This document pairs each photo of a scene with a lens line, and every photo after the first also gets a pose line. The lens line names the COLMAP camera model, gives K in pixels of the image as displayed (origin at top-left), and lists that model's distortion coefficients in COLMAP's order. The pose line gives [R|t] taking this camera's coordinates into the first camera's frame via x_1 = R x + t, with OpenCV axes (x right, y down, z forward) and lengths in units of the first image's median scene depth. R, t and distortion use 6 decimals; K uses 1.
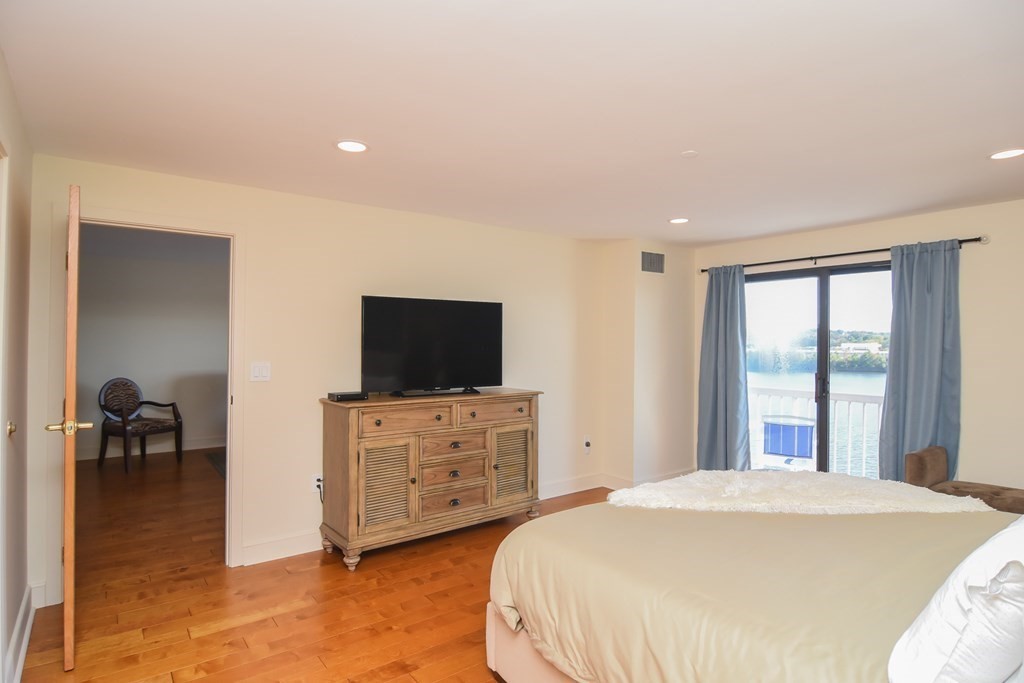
lens RADIAL K [[550.4, 0, 510.4], [0, 550.4, 345.5], [0, 0, 1]] dist [-0.005439, -0.009032]
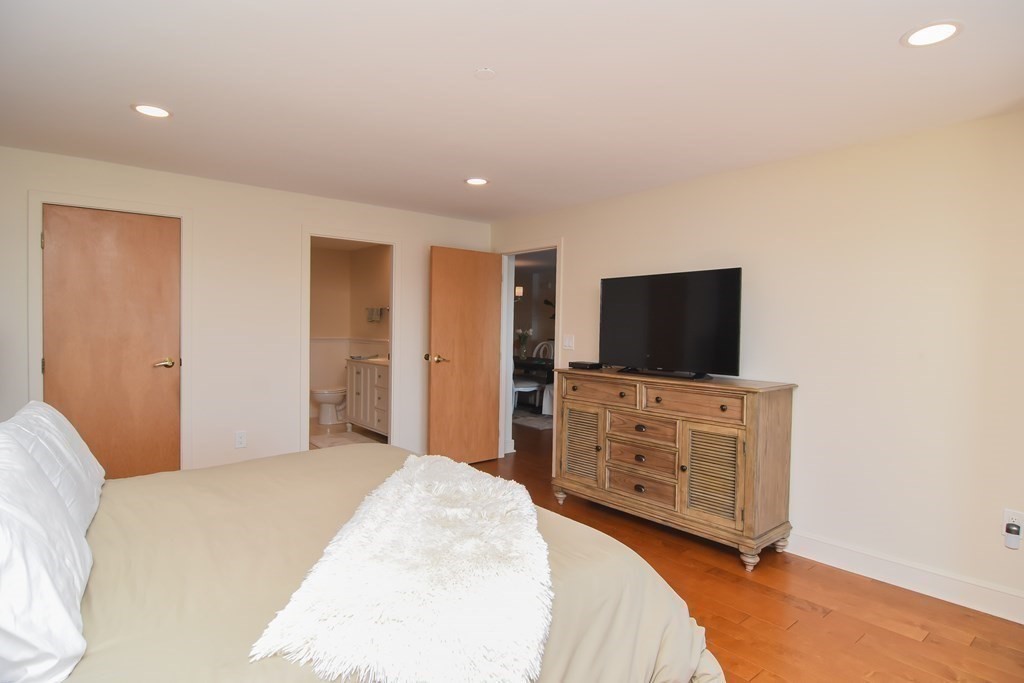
lens RADIAL K [[550.4, 0, 506.8], [0, 550.4, 346.7], [0, 0, 1]] dist [-0.005439, -0.009032]
pose [[0.033116, 0.034103, -0.998870, 0.822291], [-0.017203, 0.999289, 0.033547, 0.013906], [0.999303, 0.016073, 0.033679, 0.731472]]
